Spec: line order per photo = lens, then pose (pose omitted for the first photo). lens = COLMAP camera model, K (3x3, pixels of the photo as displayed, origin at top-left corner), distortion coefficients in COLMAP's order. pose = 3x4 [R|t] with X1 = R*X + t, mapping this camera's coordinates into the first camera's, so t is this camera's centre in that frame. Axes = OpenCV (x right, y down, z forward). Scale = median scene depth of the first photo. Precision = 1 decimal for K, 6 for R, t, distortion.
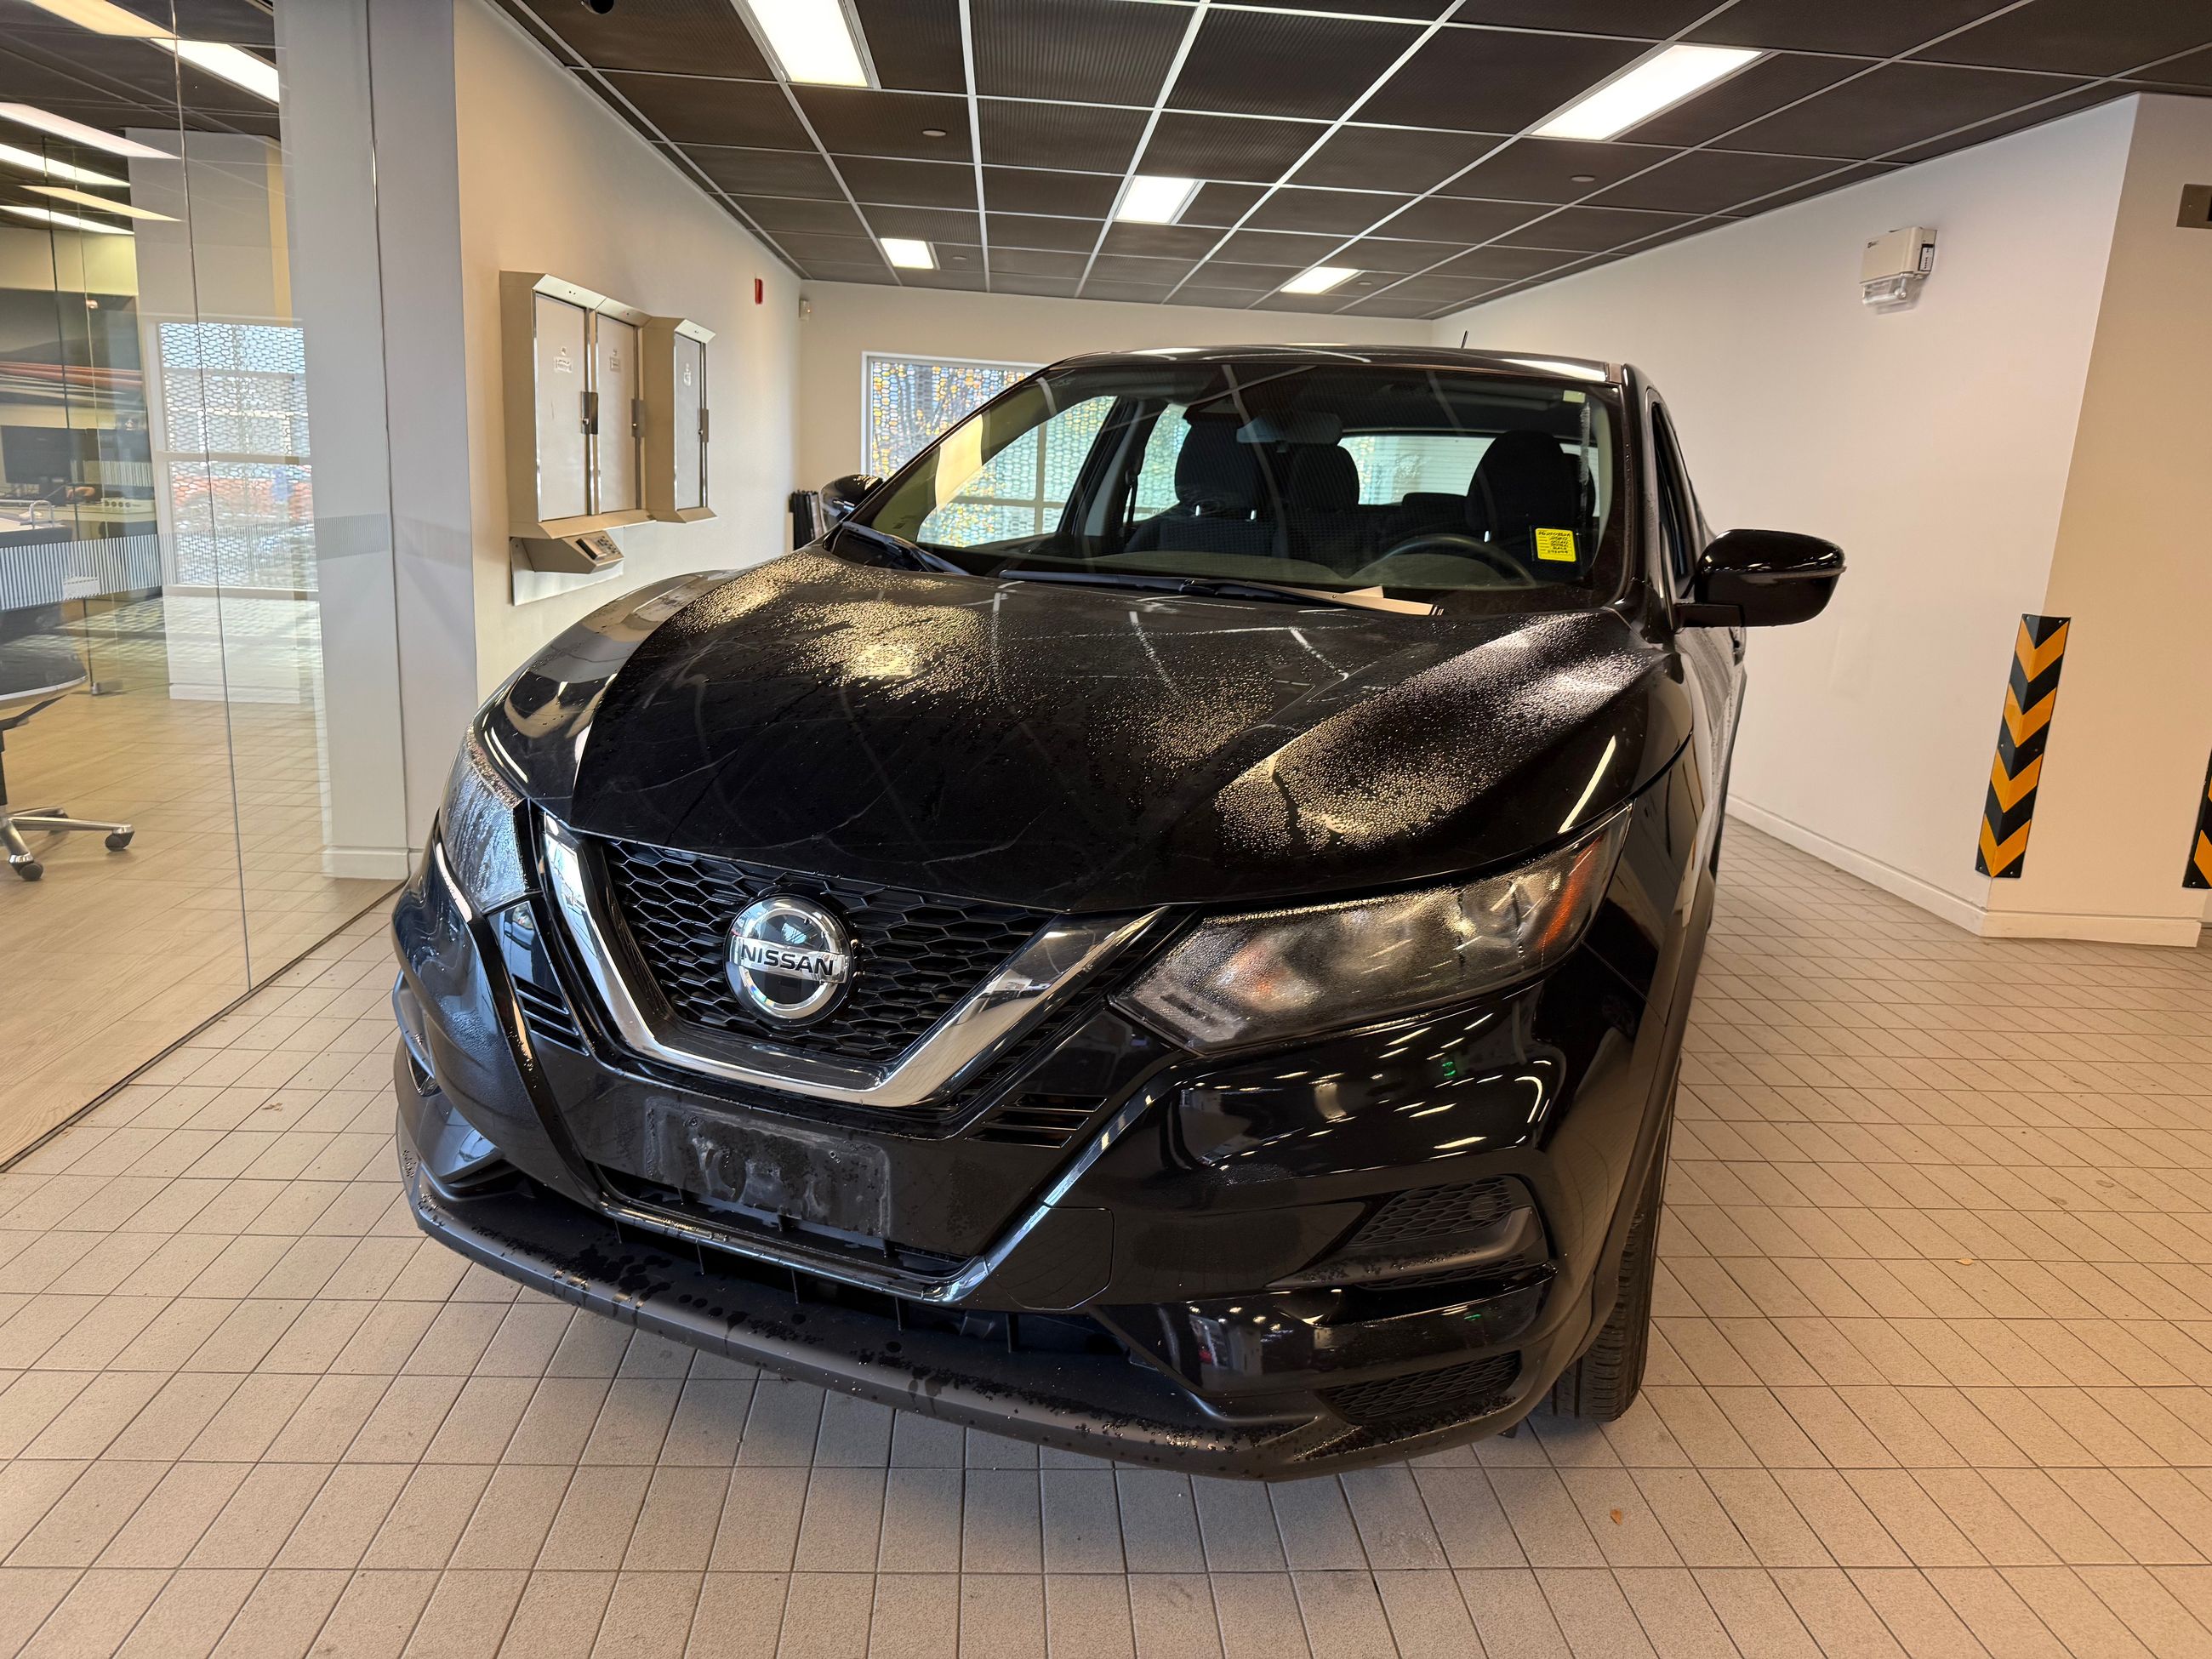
lens RADIAL K [[1584.8, 0, 1132.6], [0, 1584.8, 826.8], [0, 0, 1]] dist [0.004196, -0.004282]
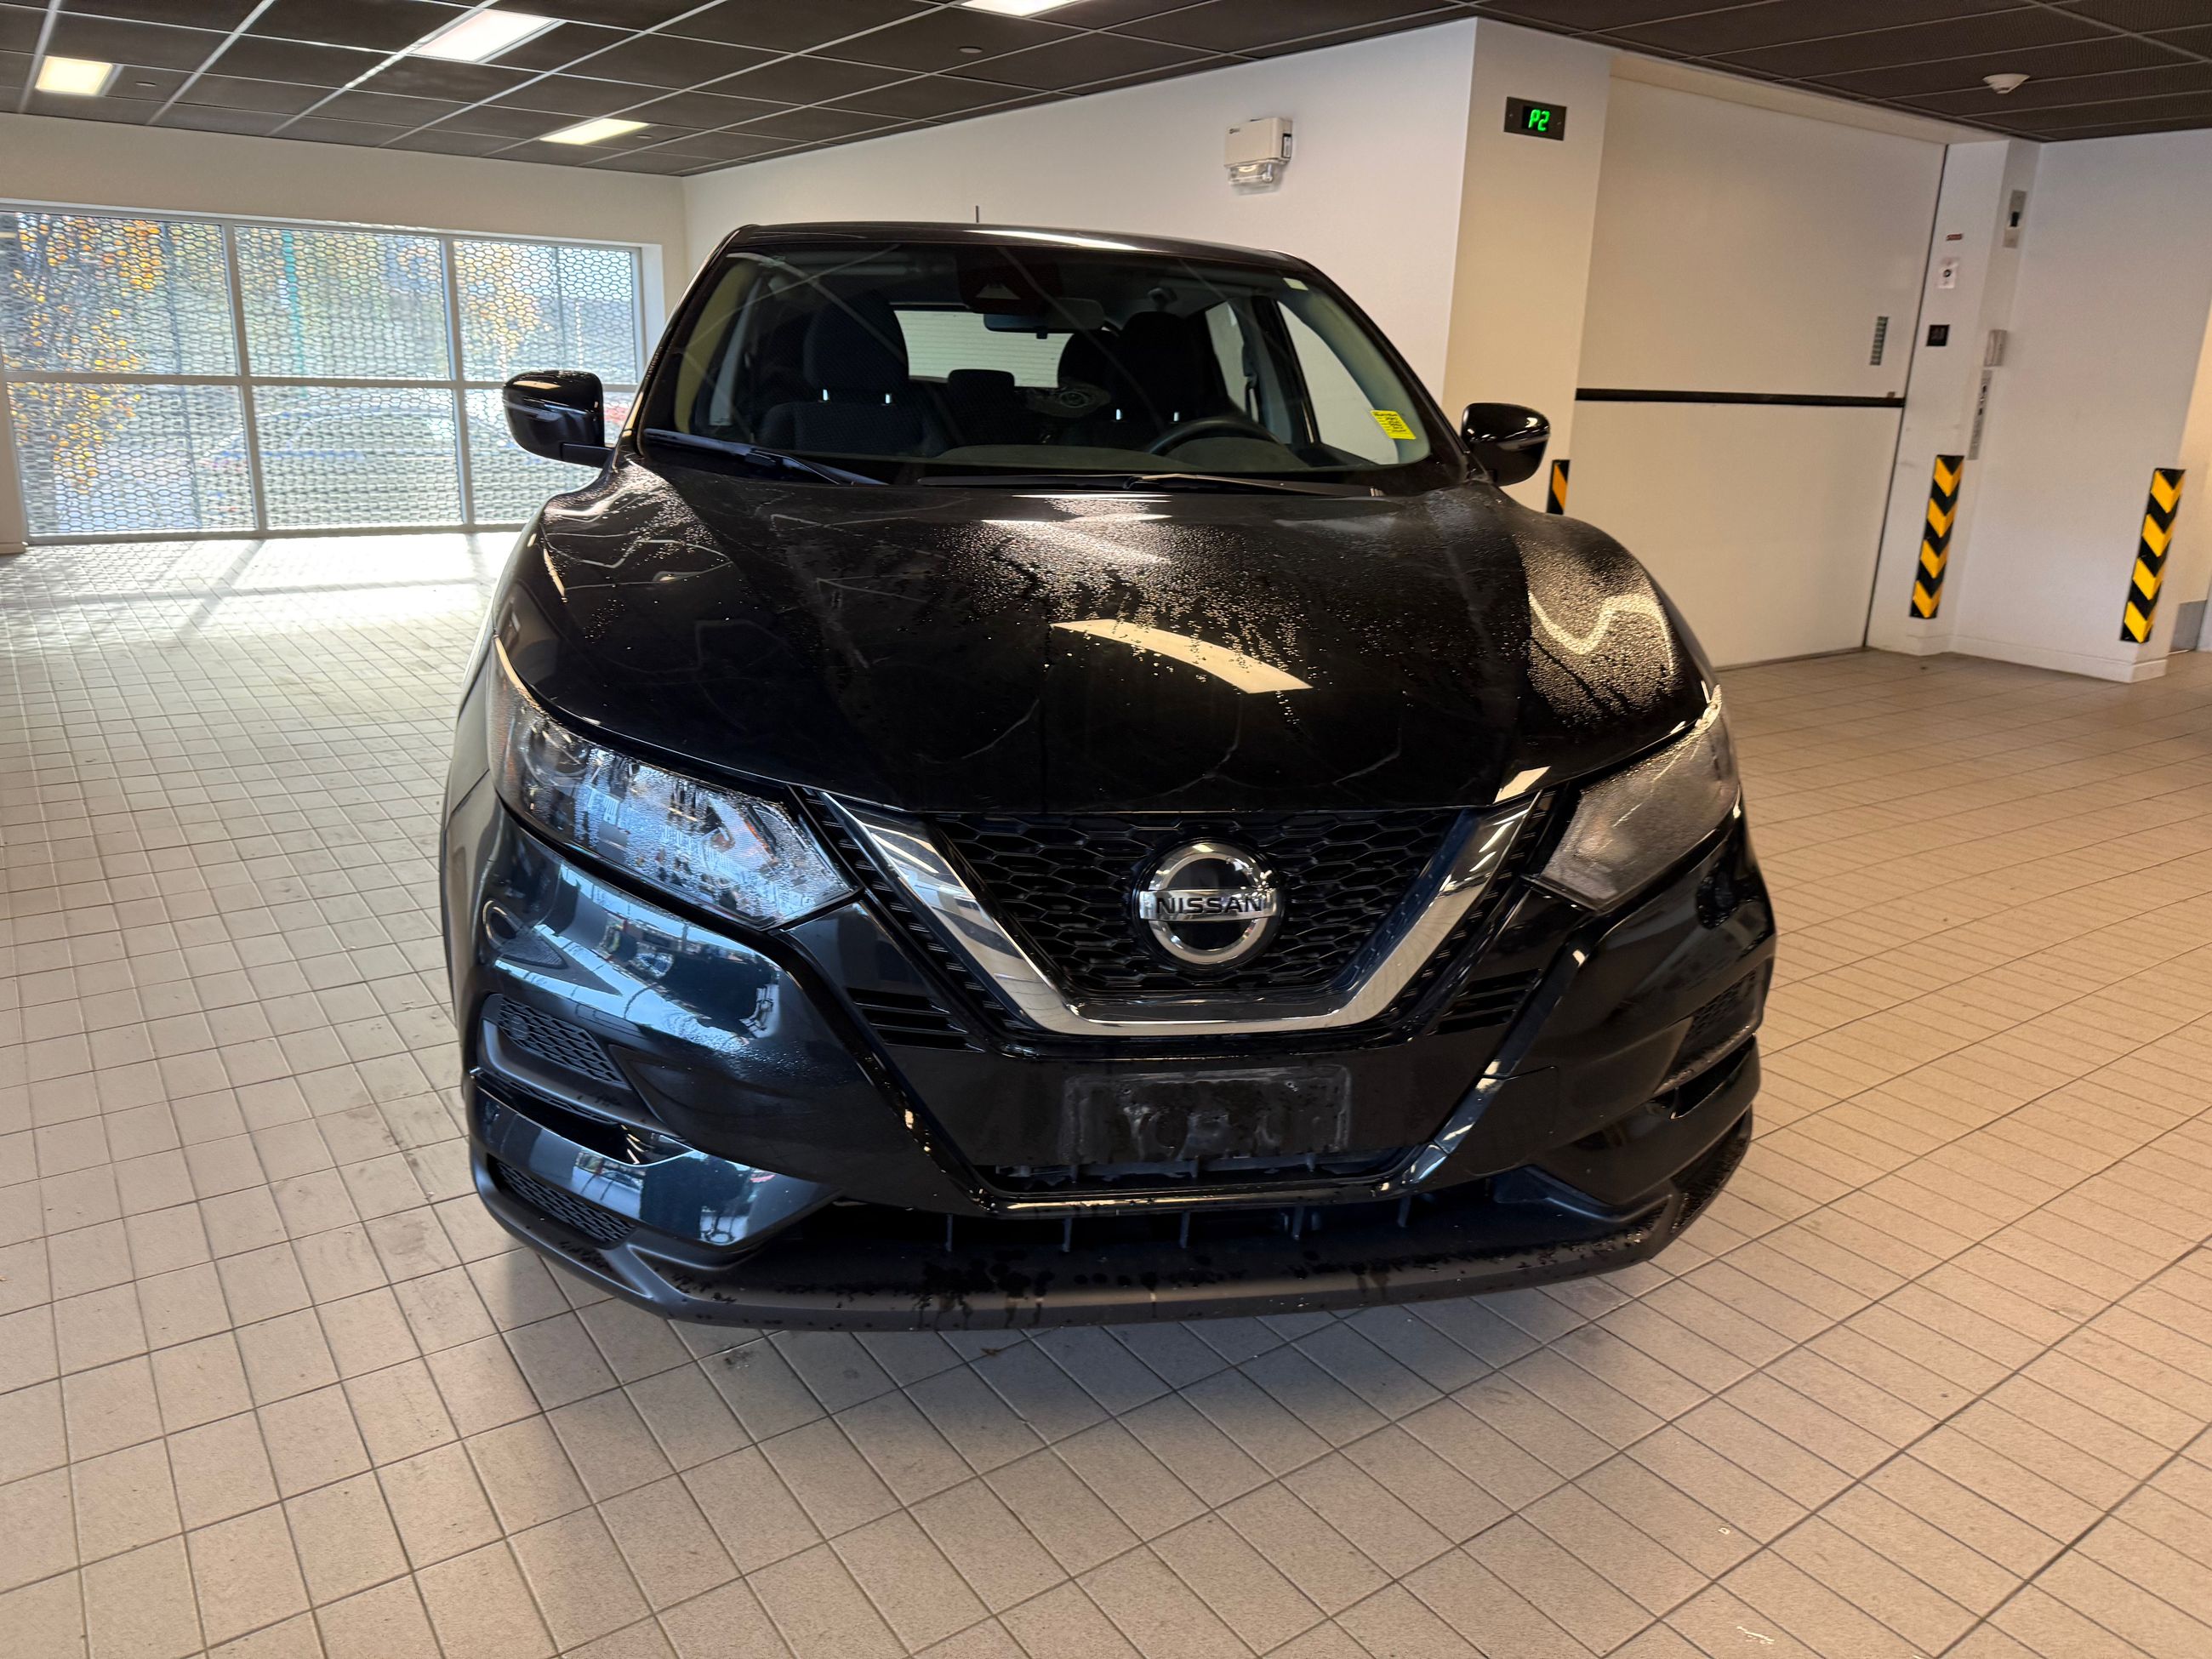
lens RADIAL K [[1581.0, 0, 1106.0], [0, 1581.0, 829.5], [0, 0, 1]] dist [-0.004706, -0.001828]
pose [[0.860714, -0.165604, 0.481400, -0.691155], [0.123346, 0.985275, 0.118404, -0.078736], [-0.493920, -0.042533, 0.868467, 0.183217]]
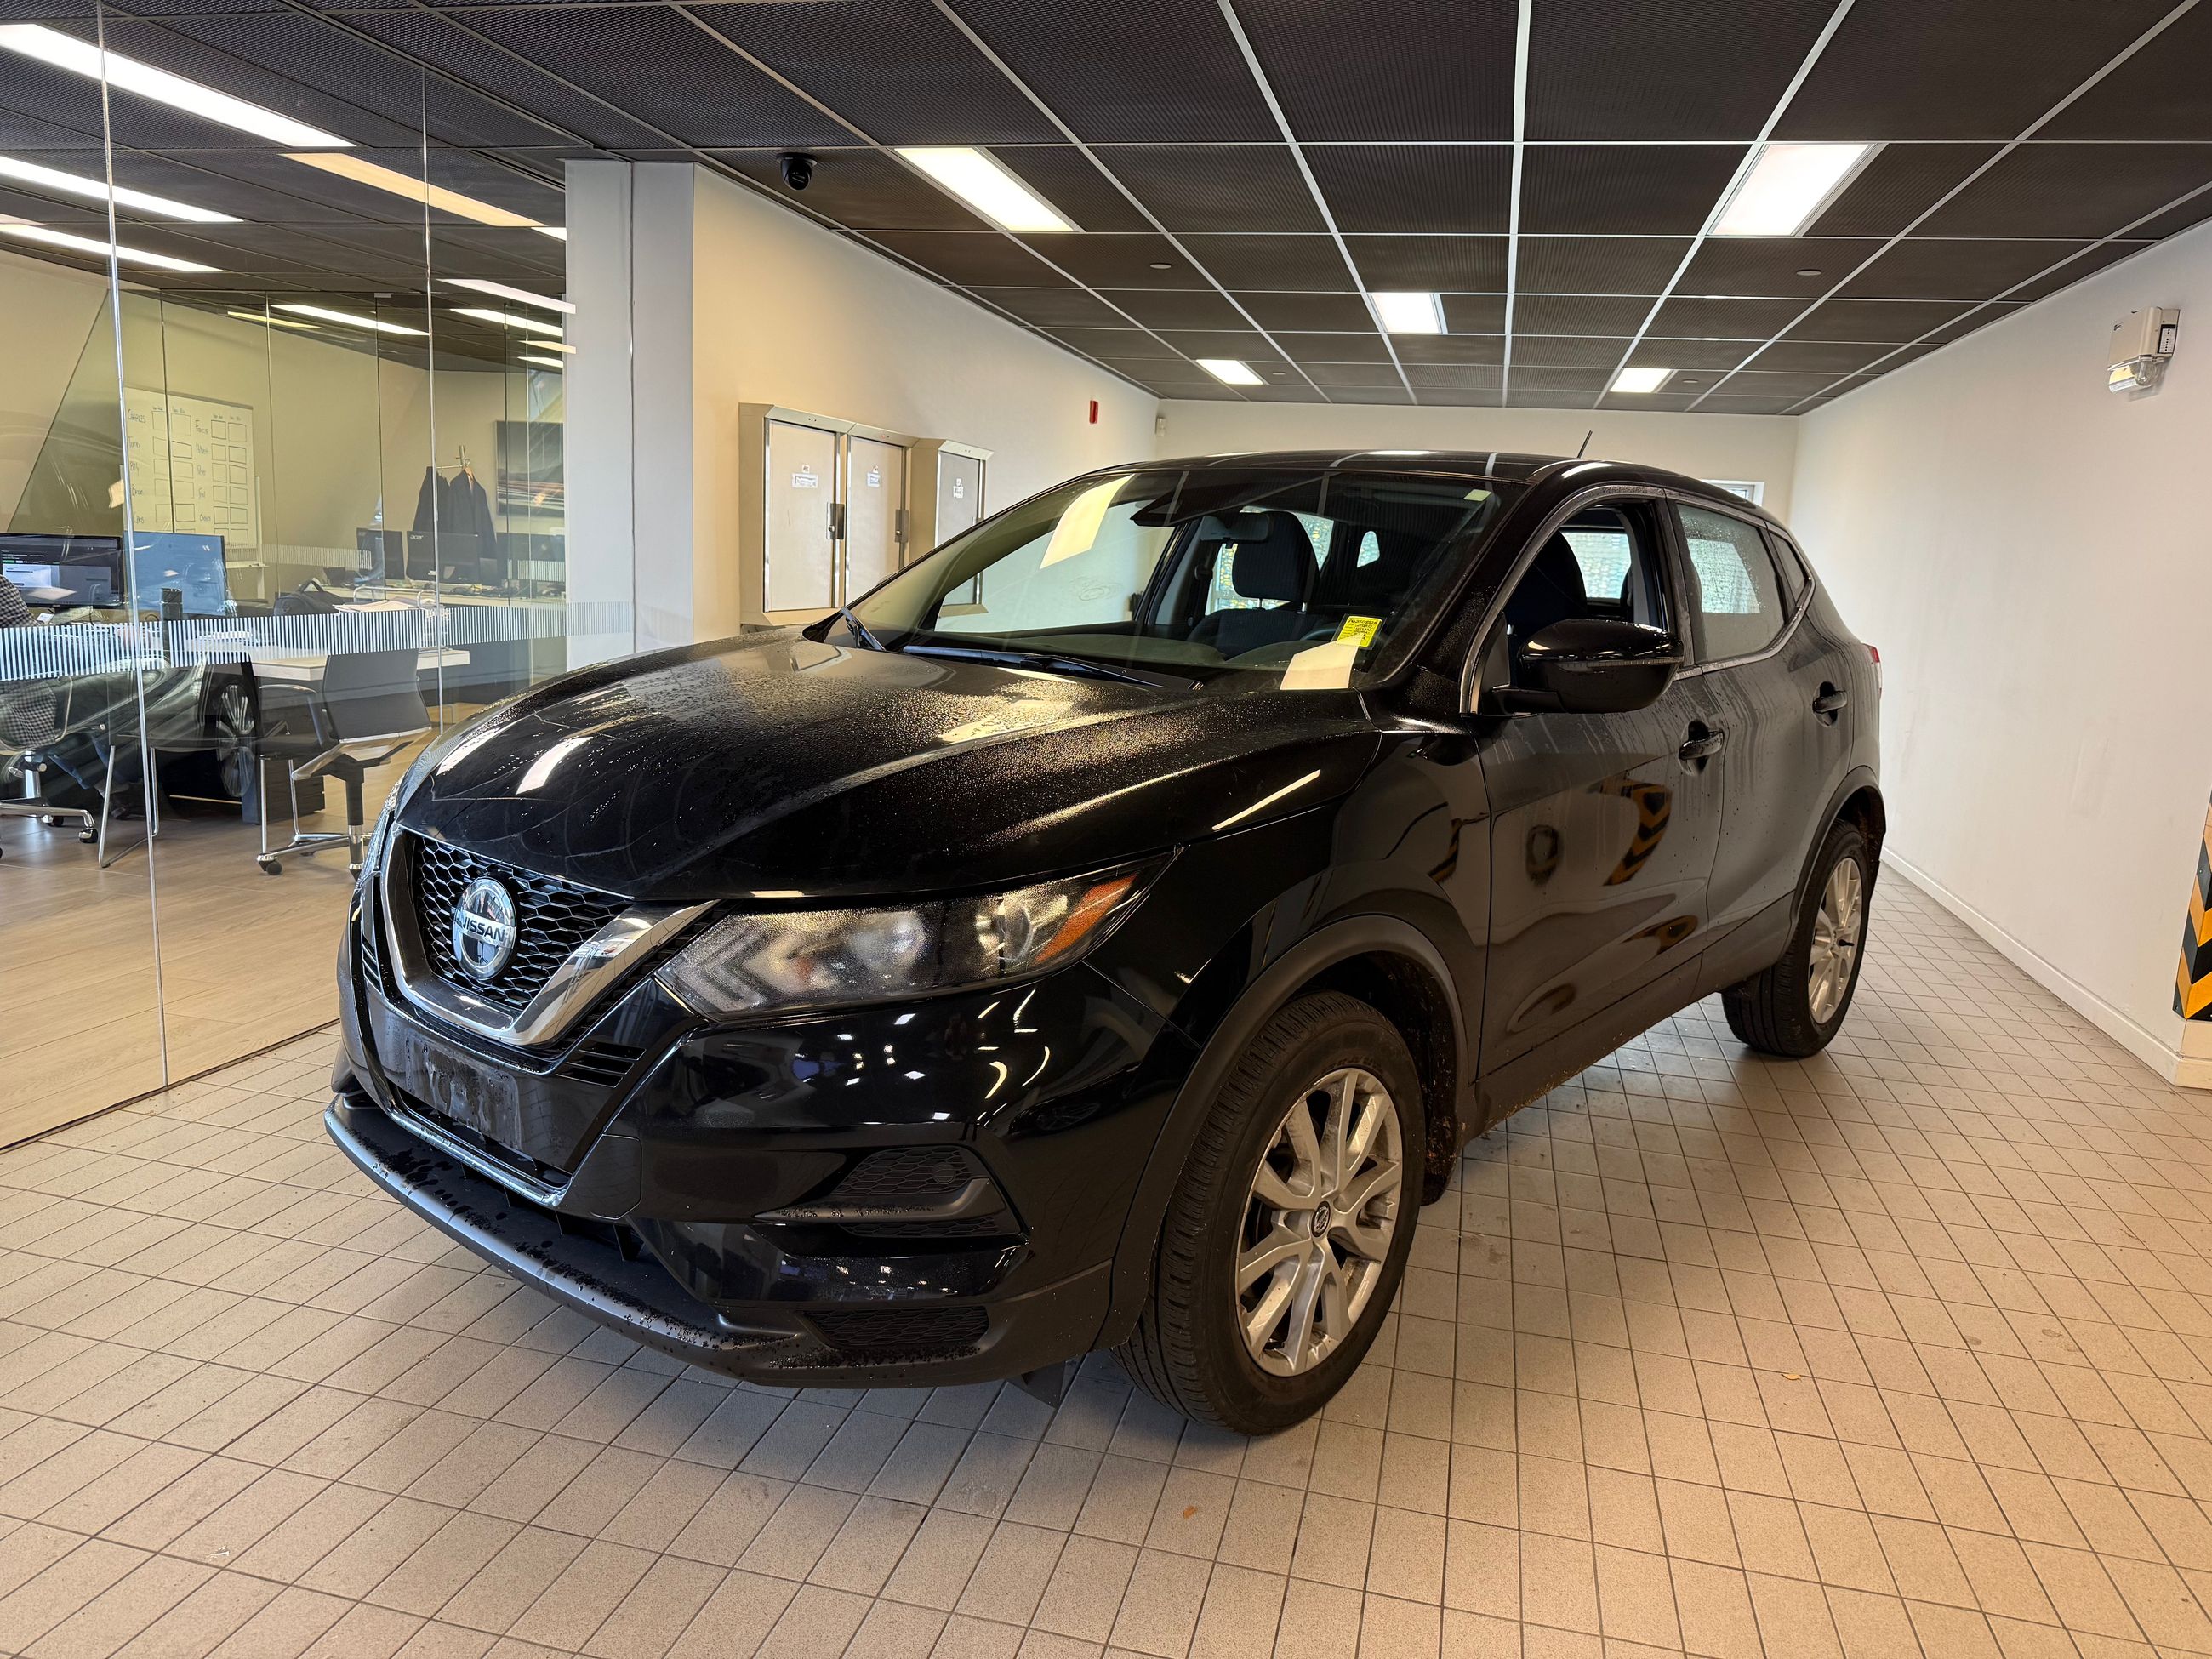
lens RADIAL K [[1577.3, 0, 1122.7], [0, 1577.3, 839.9], [0, 0, 1]] dist [0.000315, -0.004278]
pose [[0.952556, 0.050388, -0.300164, 0.628679], [-0.067312, 0.996657, -0.046306, 0.034262], [0.296827, 0.064313, 0.952763, -0.076684]]
